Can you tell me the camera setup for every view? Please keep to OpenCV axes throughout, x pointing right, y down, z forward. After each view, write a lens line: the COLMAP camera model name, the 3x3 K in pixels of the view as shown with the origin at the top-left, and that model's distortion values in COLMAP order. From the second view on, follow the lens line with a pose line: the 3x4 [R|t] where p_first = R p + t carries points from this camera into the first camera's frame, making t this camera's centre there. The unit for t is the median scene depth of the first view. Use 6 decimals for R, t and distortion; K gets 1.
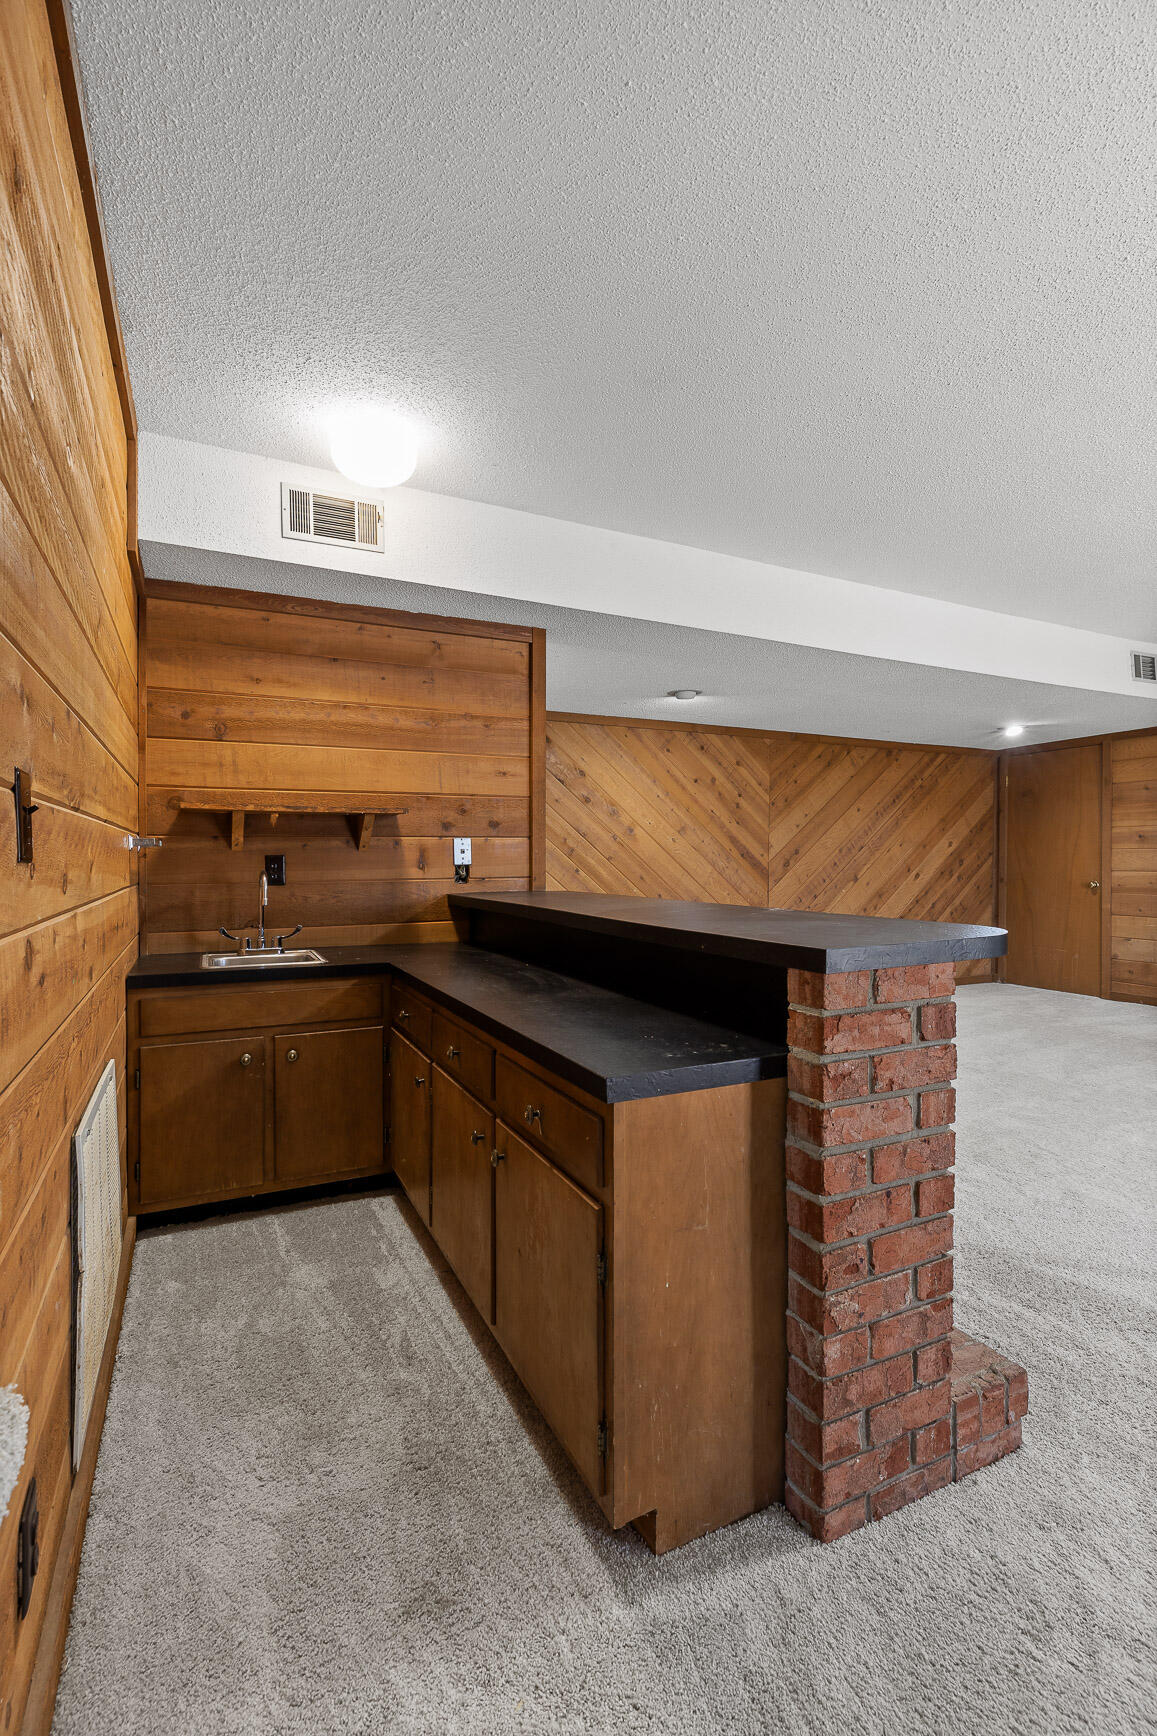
lens RADIAL K [[788.7, 0, 572.2], [0, 788.7, 870.5], [0, 0, 1]] dist [0.000646, 0.001050]
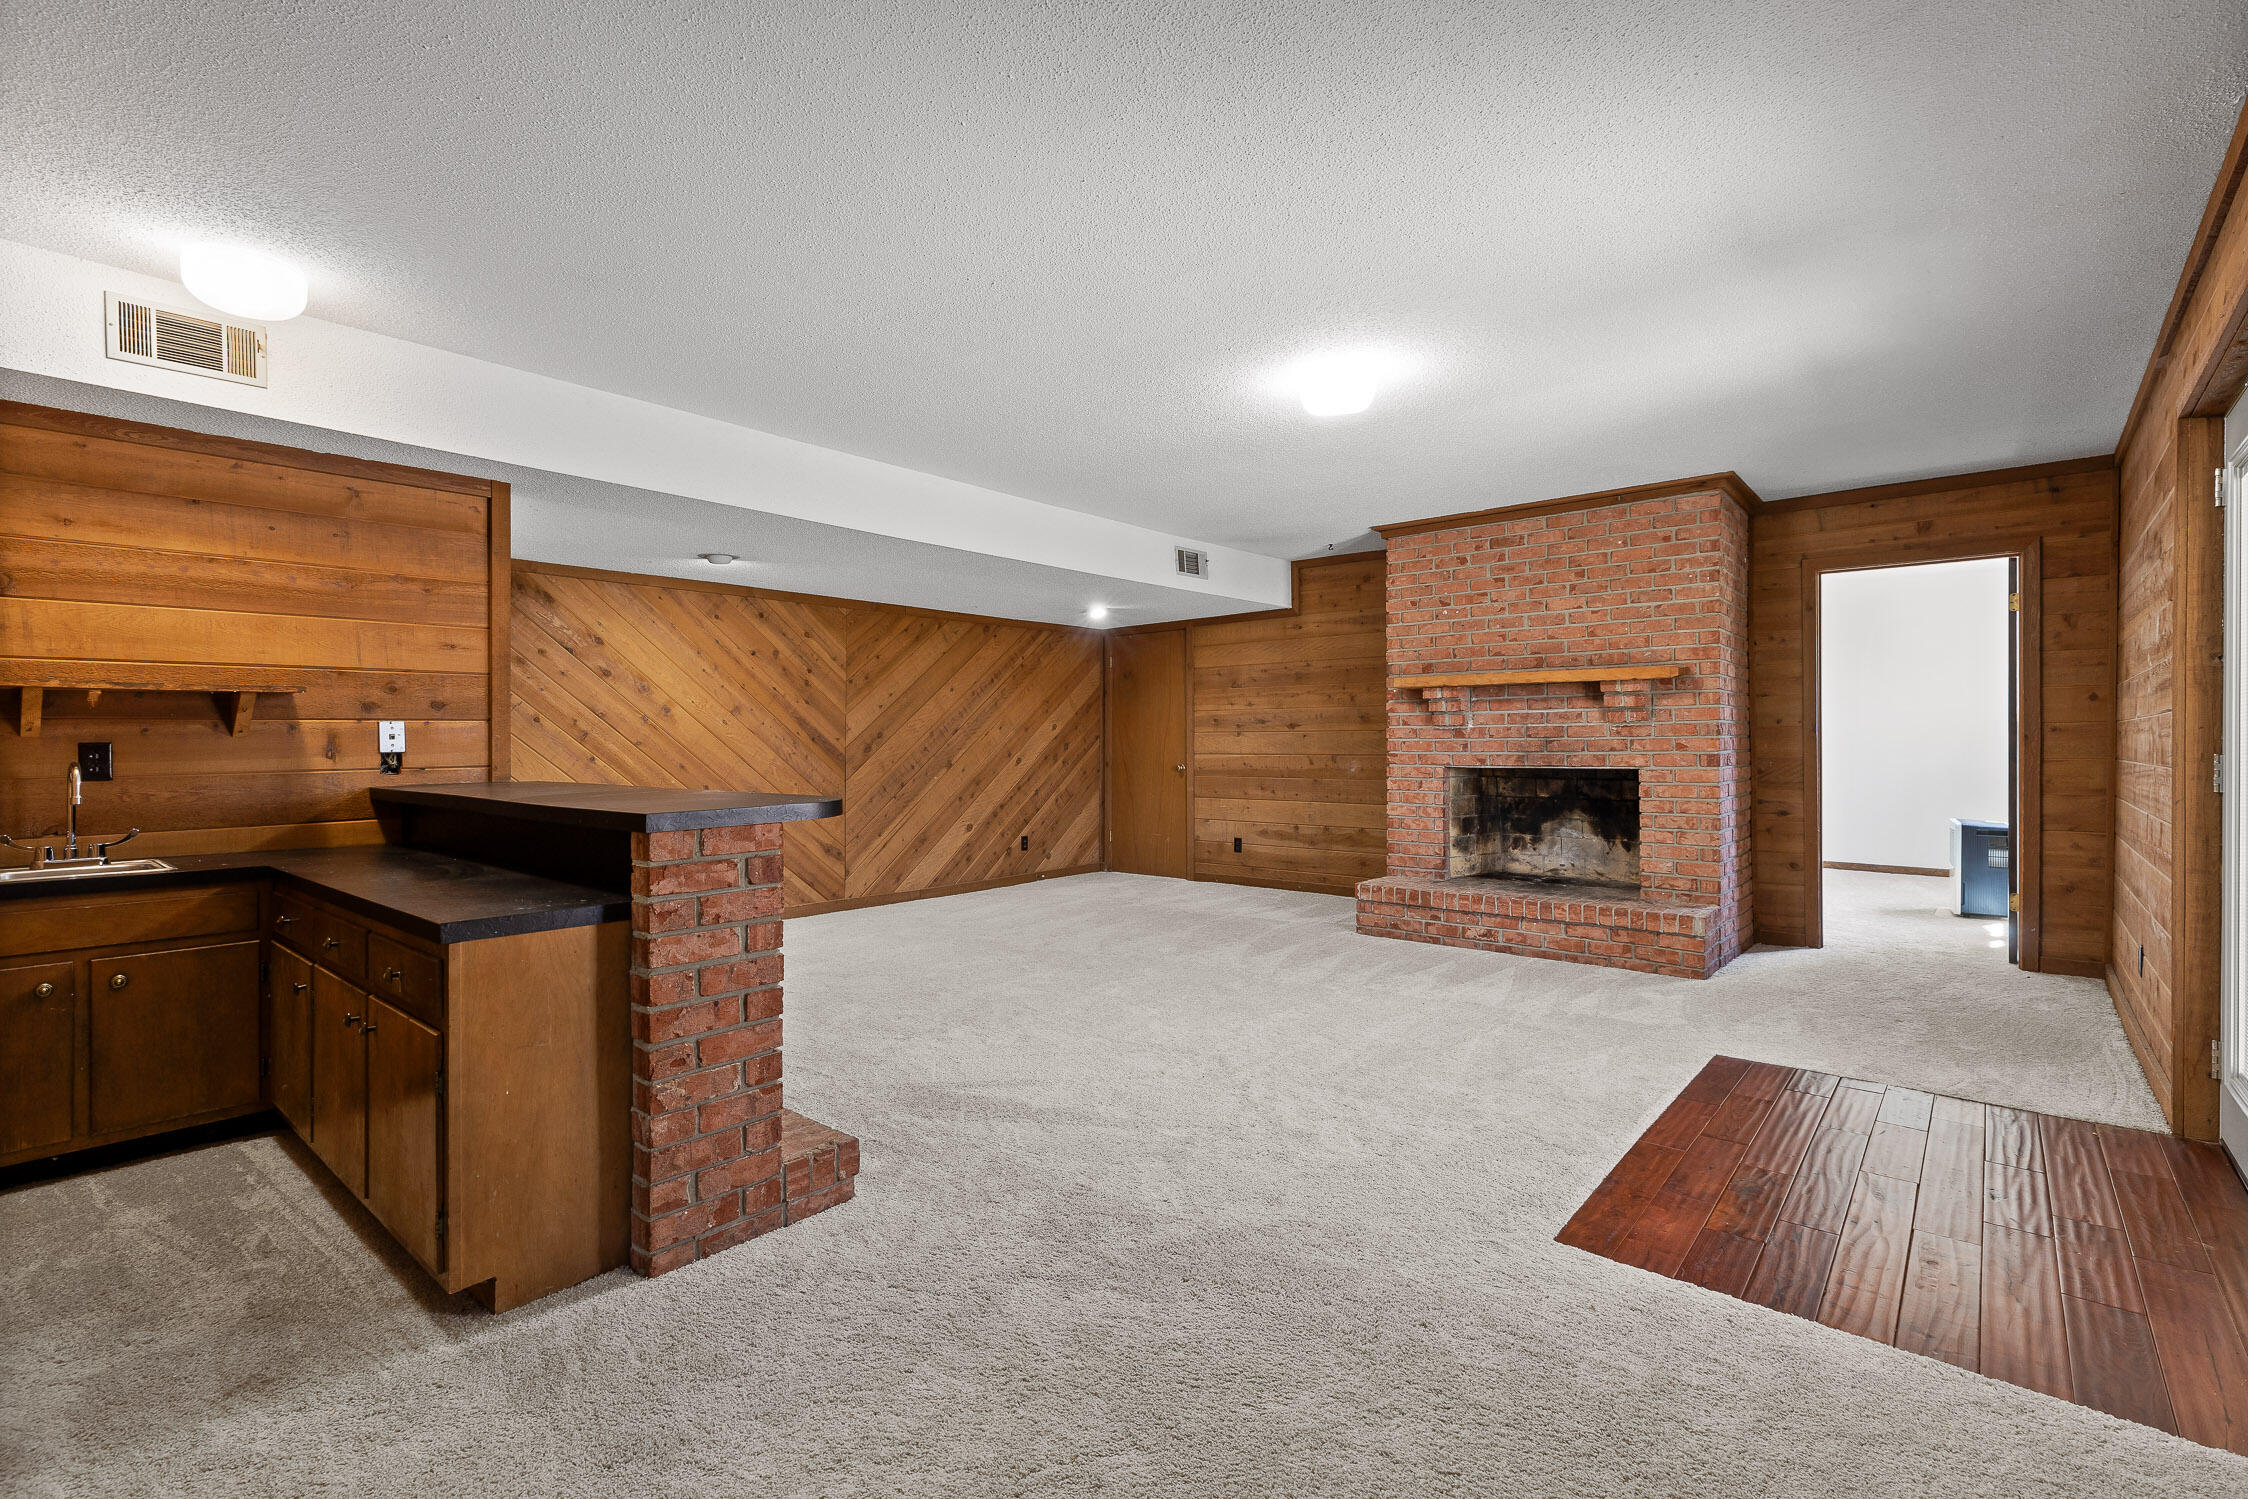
lens RADIAL K [[1021.3, 0, 1135.9], [0, 1021.3, 741.3], [0, 0, 1]] dist [0.000646, 0.001050]
pose [[0.911613, -0.003718, 0.411033, 0.173678], [0.010494, 0.999844, -0.014230, 0.005718], [-0.410916, 0.017285, 0.911510, -0.414419]]
